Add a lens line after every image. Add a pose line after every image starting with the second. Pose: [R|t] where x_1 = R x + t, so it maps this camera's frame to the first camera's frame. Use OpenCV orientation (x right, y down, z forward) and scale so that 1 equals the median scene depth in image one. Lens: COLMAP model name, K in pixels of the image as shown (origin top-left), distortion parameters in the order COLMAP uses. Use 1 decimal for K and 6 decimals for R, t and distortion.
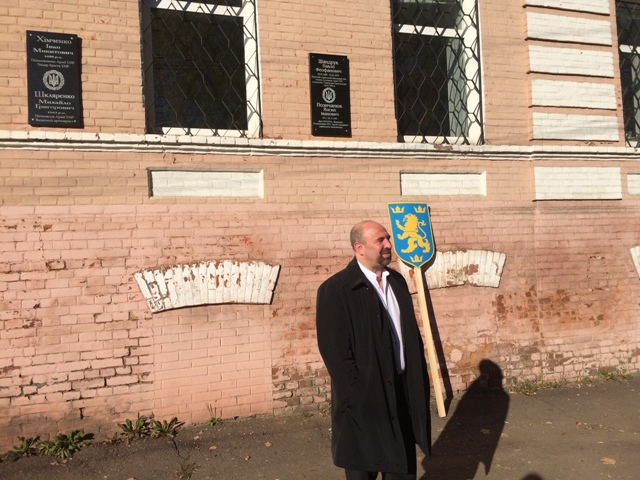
lens RADIAL K [[543.6, 0, 320.0], [0, 543.6, 240.0], [0, 0, 1]] dist [0.078606, -0.106682]
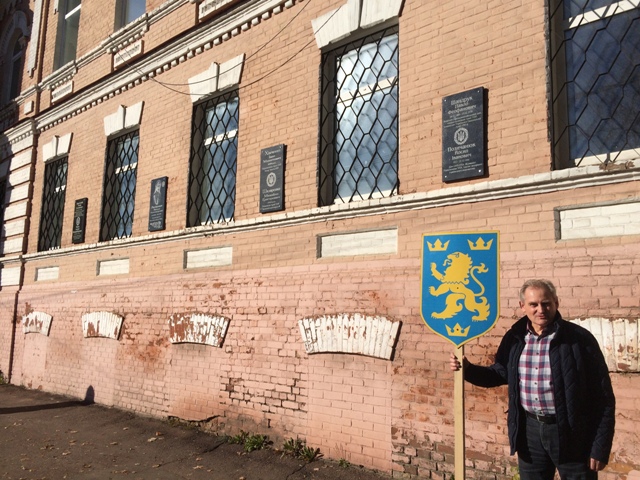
lens RADIAL K [[543.6, 0, 320.0], [0, 543.6, 240.0], [0, 0, 1]] dist [0.078606, -0.106682]
pose [[0.501436, -0.065024, -0.862748, 0.717717], [-0.006197, 0.996876, -0.078735, -0.022351], [0.865173, 0.044827, 0.499466, 0.377812]]
